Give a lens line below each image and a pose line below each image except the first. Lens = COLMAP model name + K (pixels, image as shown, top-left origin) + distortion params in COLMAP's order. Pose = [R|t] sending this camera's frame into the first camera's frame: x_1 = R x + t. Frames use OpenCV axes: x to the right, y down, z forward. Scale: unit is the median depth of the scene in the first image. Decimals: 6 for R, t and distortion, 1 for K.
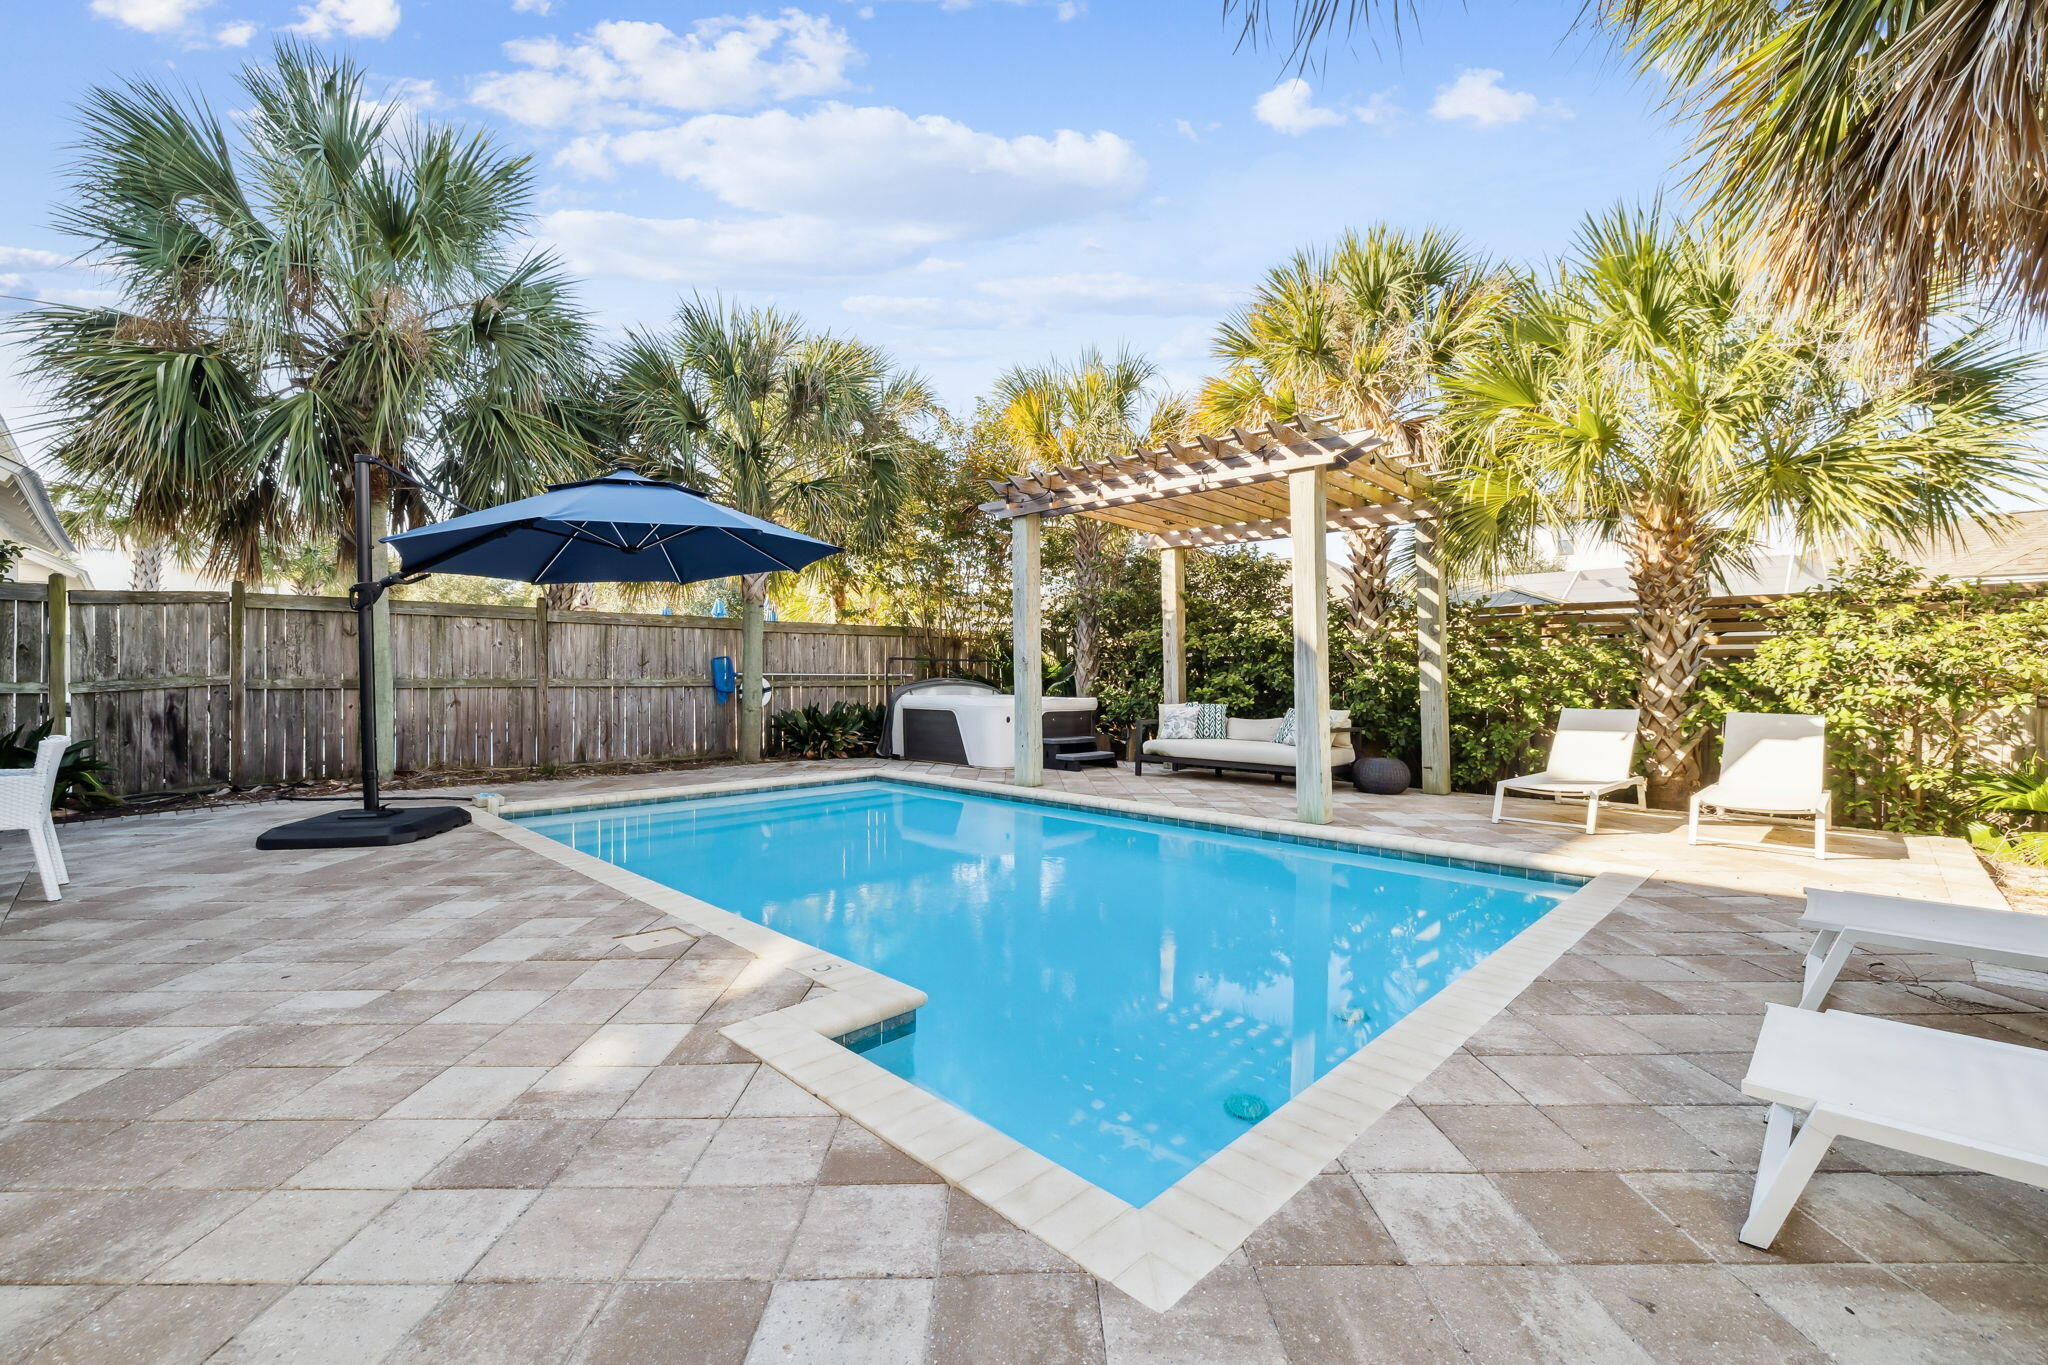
lens RADIAL K [[877.4, 0, 1020.8], [0, 877.4, 668.6], [0, 0, 1]] dist [-0.000348, -0.000017]
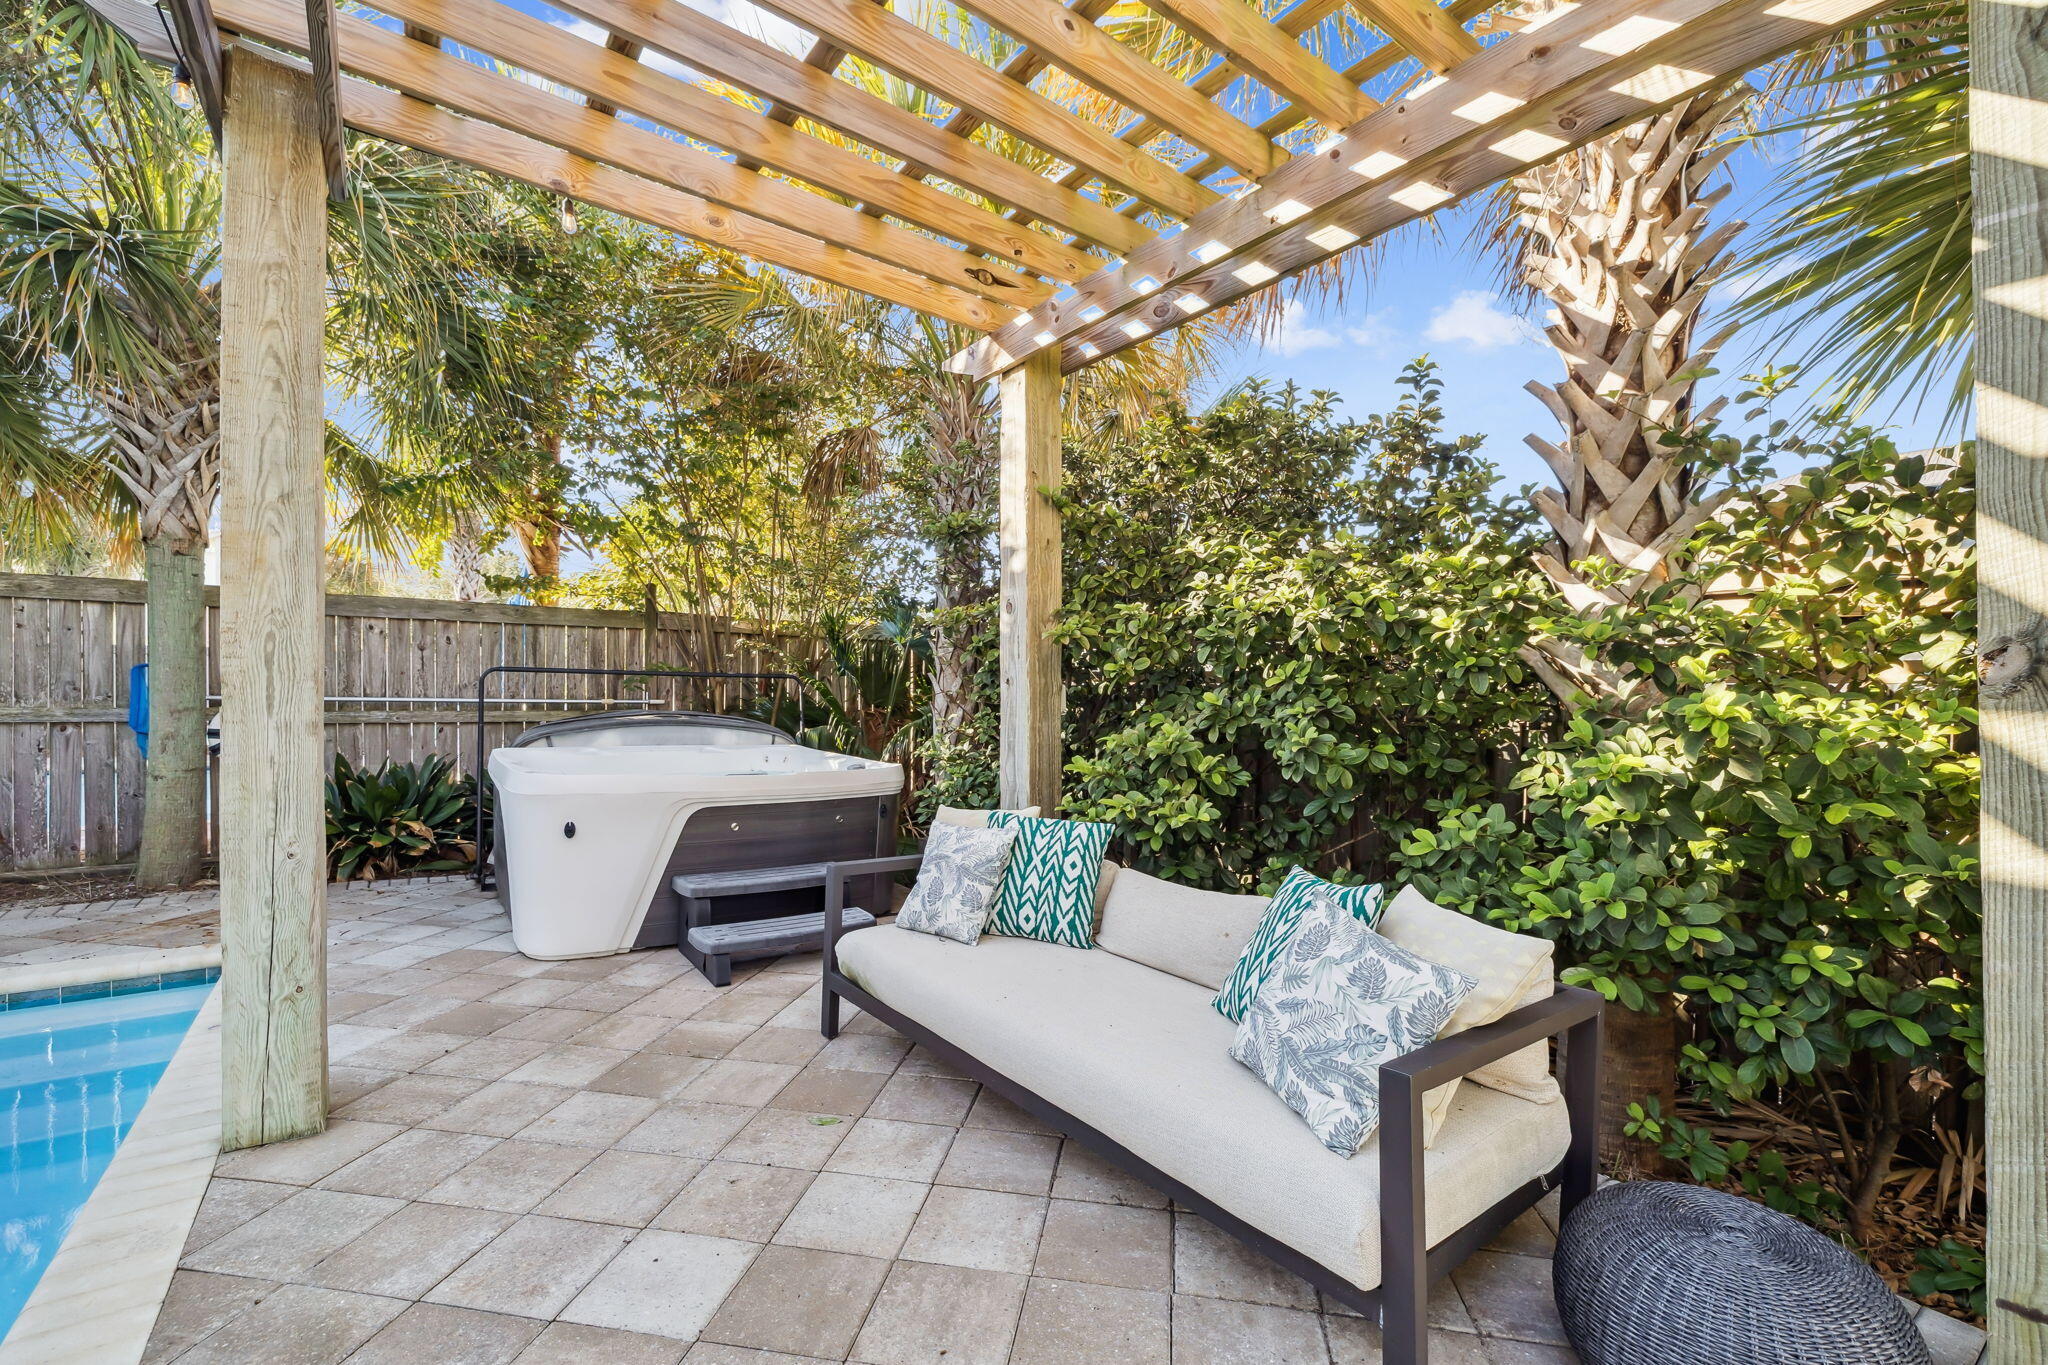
lens RADIAL K [[885.1, 0, 1029.2], [0, 885.1, 708.0], [0, 0, 1]] dist [-0.002920, -0.000305]
pose [[0.985713, 0.015843, -0.167688, 0.291960], [-0.012153, 0.999661, 0.023008, -0.006814], [0.167996, -0.020641, 0.985572, 0.782188]]
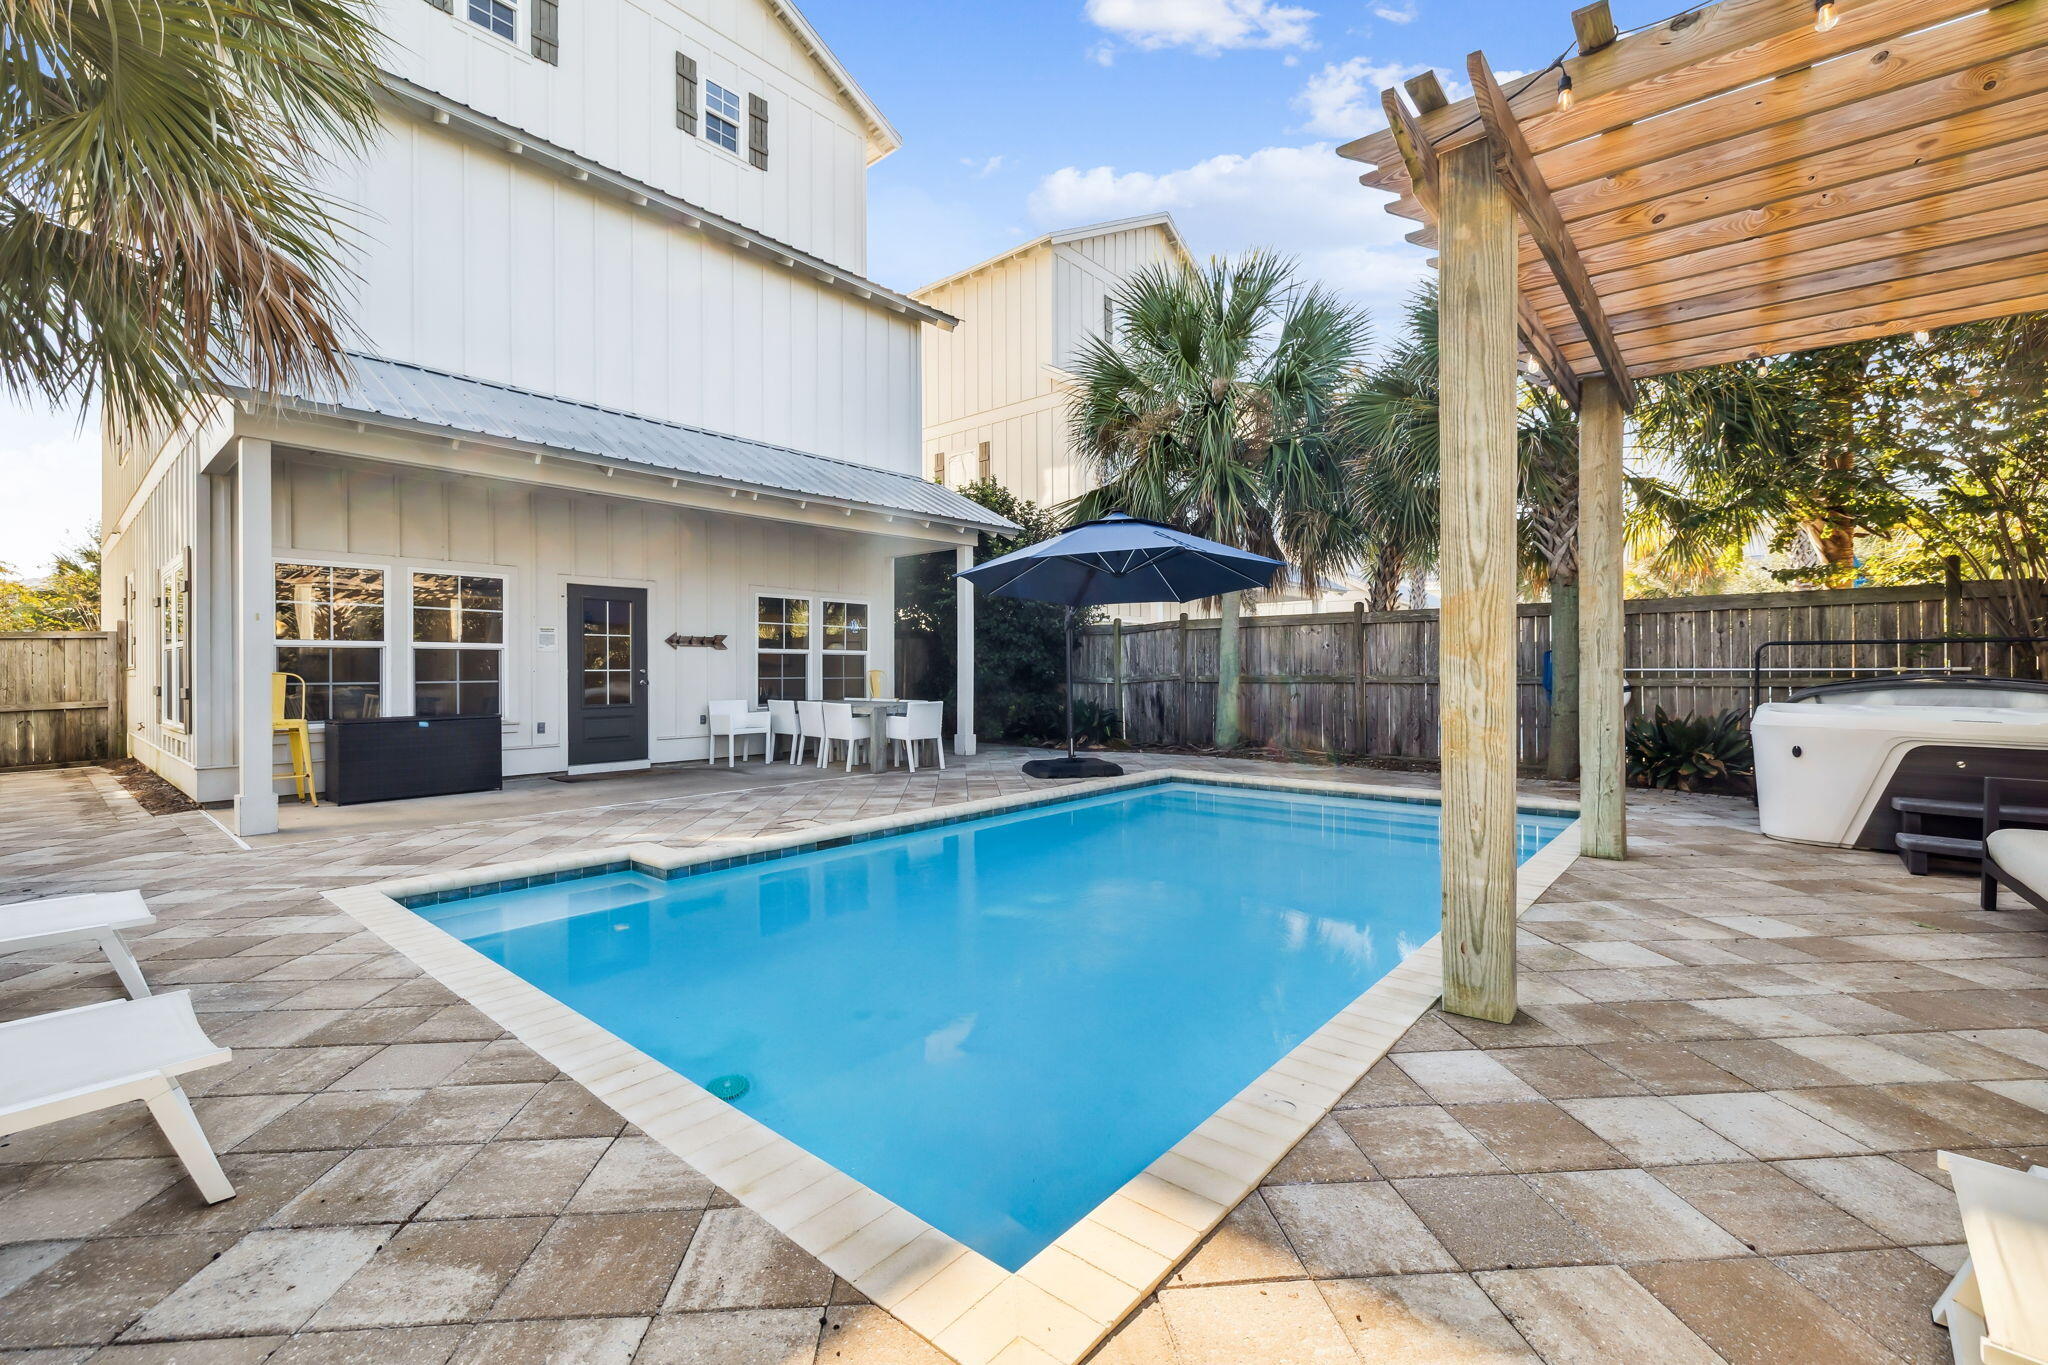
lens RADIAL K [[854.6, 0, 1030.0], [0, 854.6, 675.0], [0, 0, 1]] dist [-0.000392, -0.000026]
pose [[0.072114, 0.002640, -0.997393, 0.577124], [0.014440, 0.999889, 0.003691, 0.000995], [0.997292, -0.014669, 0.072068, 0.574929]]
